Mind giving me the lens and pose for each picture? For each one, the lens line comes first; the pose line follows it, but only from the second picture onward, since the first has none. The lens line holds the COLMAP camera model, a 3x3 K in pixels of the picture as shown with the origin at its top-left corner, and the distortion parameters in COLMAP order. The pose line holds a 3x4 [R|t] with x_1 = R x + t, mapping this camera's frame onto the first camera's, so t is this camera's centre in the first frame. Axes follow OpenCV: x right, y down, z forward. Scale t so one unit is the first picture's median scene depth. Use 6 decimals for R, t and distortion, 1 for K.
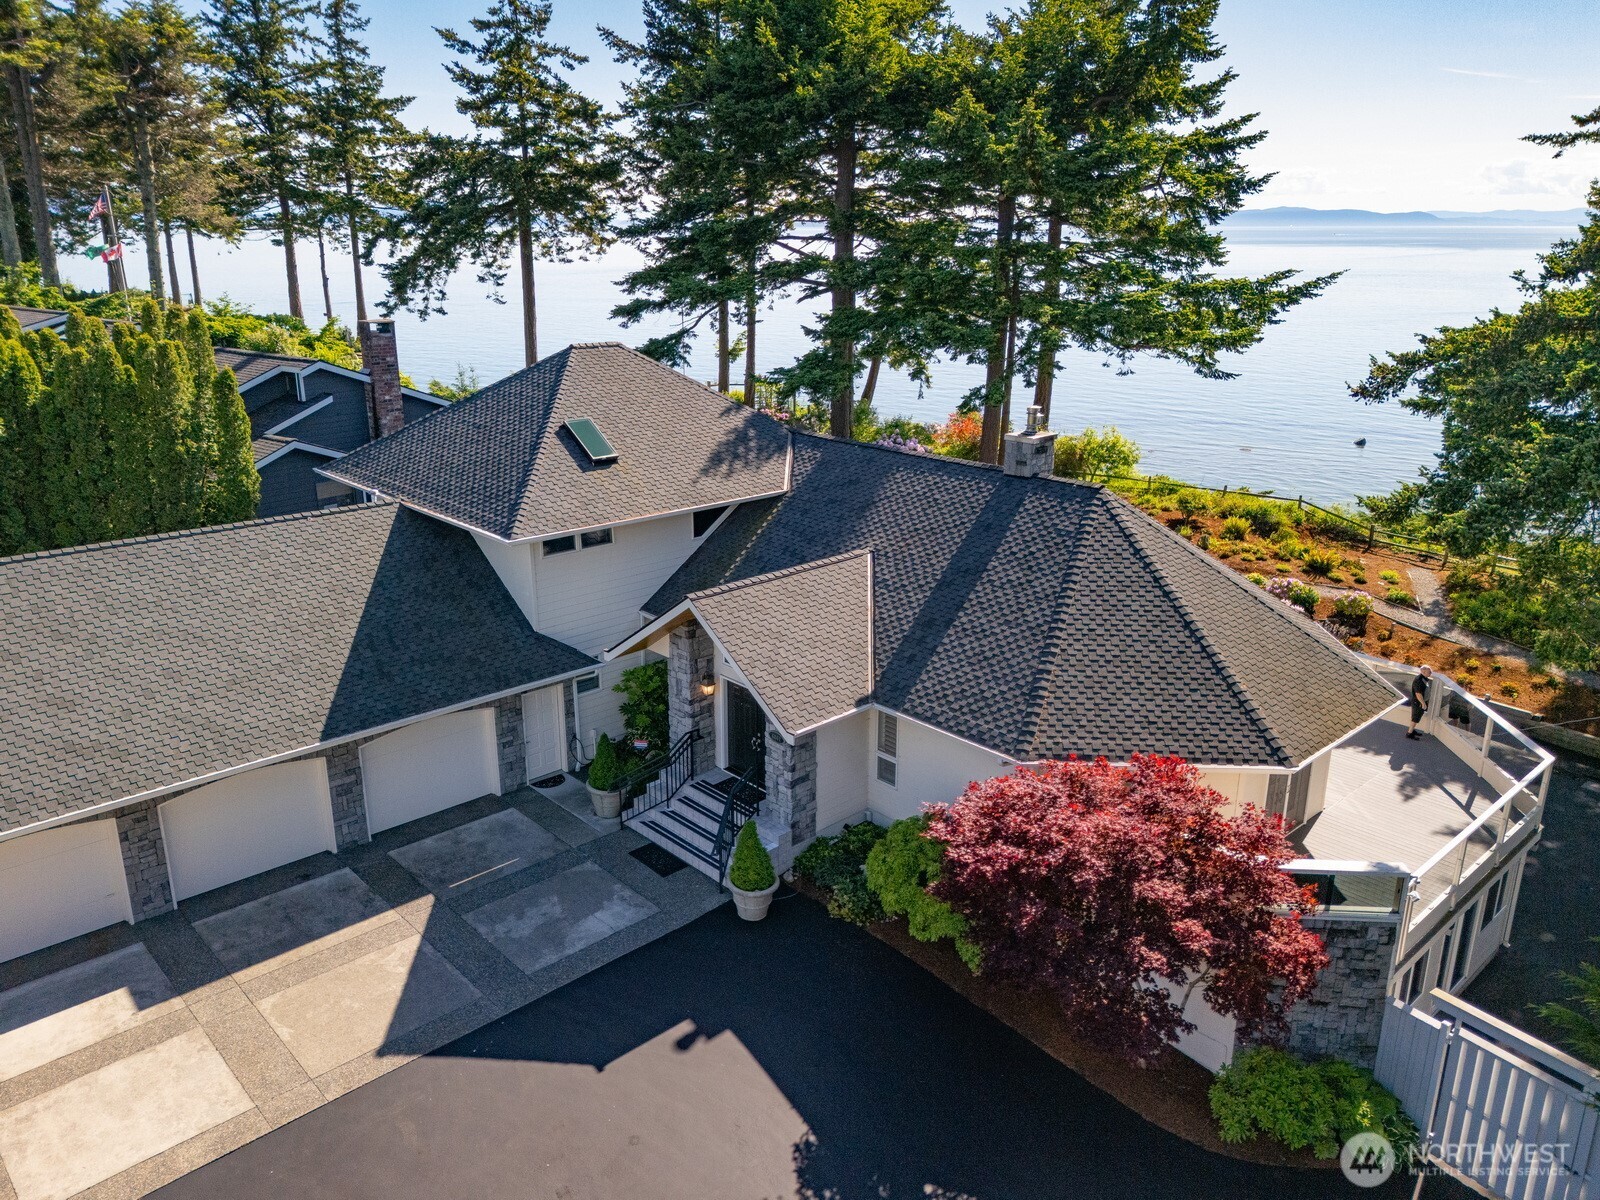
lens RADIAL K [[1151.0, 0, 800.9], [0, 1151.0, 599.4], [0, 0, 1]] dist [0.034852, 0.001939]
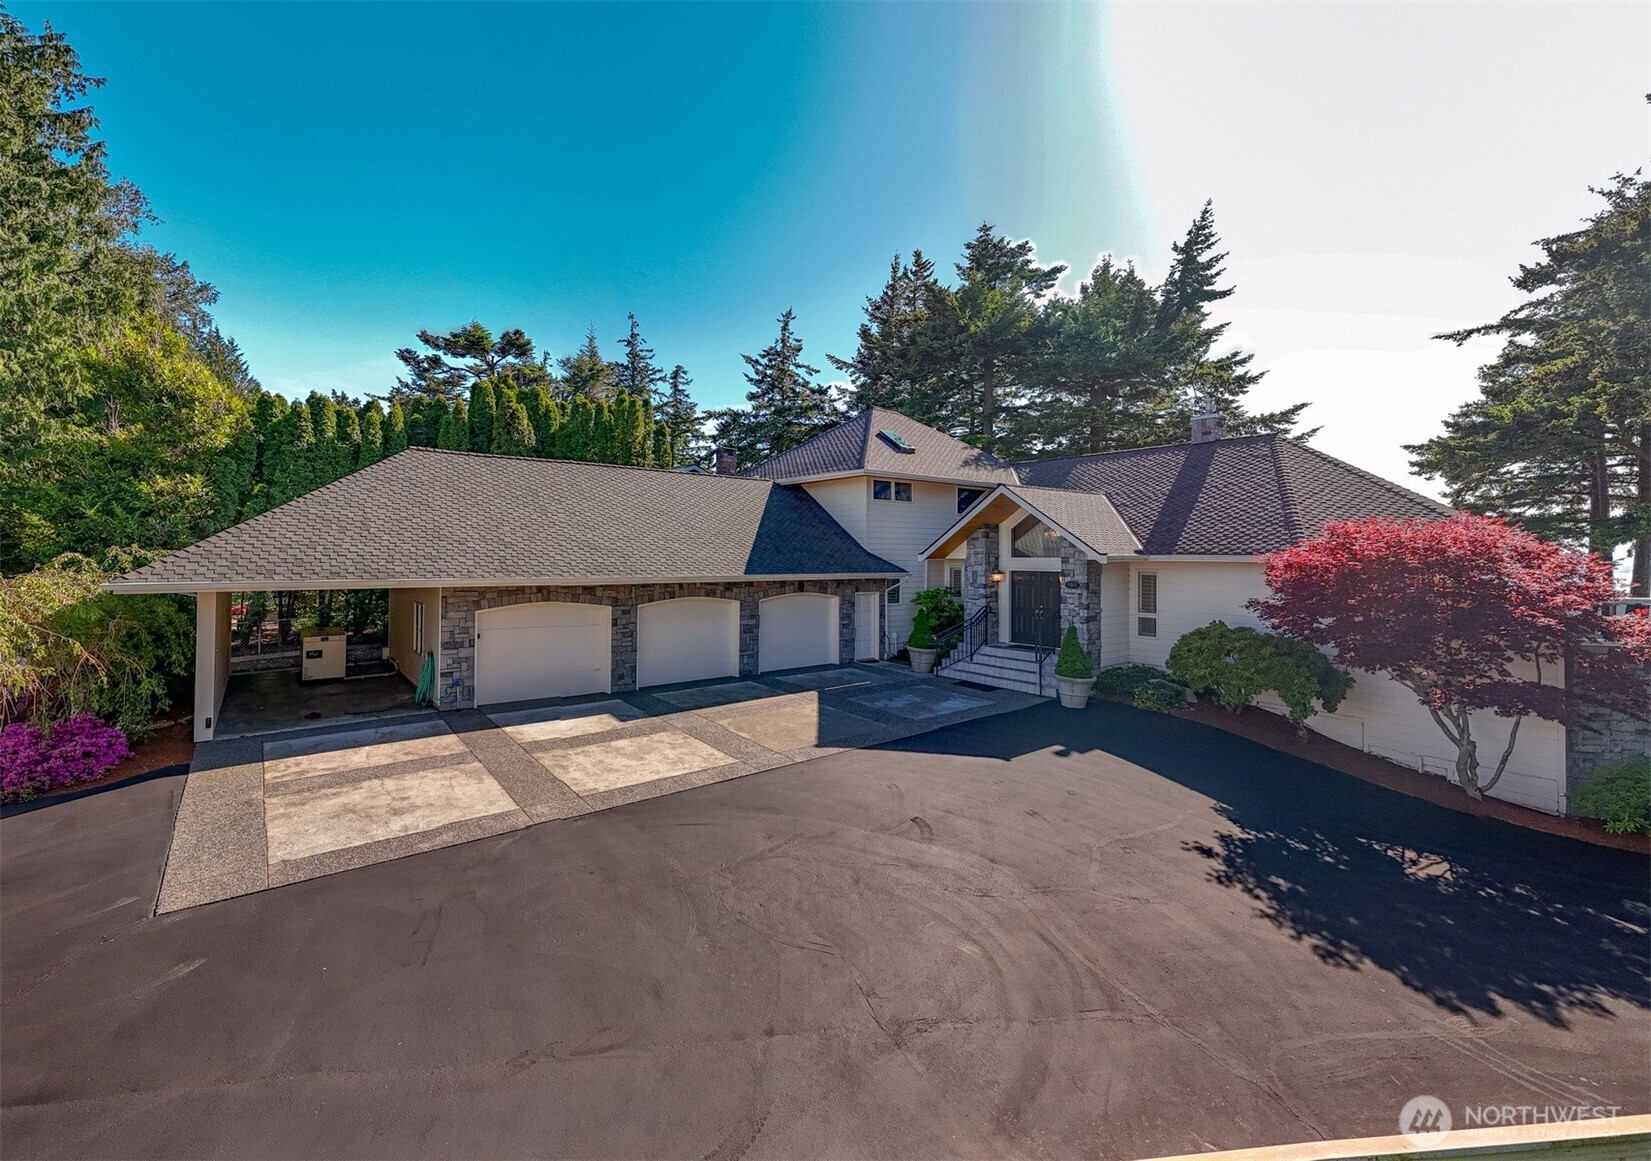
lens RADIAL K [[675.5, 0, 819.2], [0, 675.5, 575.7], [0, 0, 1]] dist [0.001399, -0.000469]
pose [[0.996162, 0.001206, -0.087518, -0.200580], [-0.025028, 0.962077, -0.271628, 0.272501], [0.083871, 0.272776, 0.958415, 0.175505]]
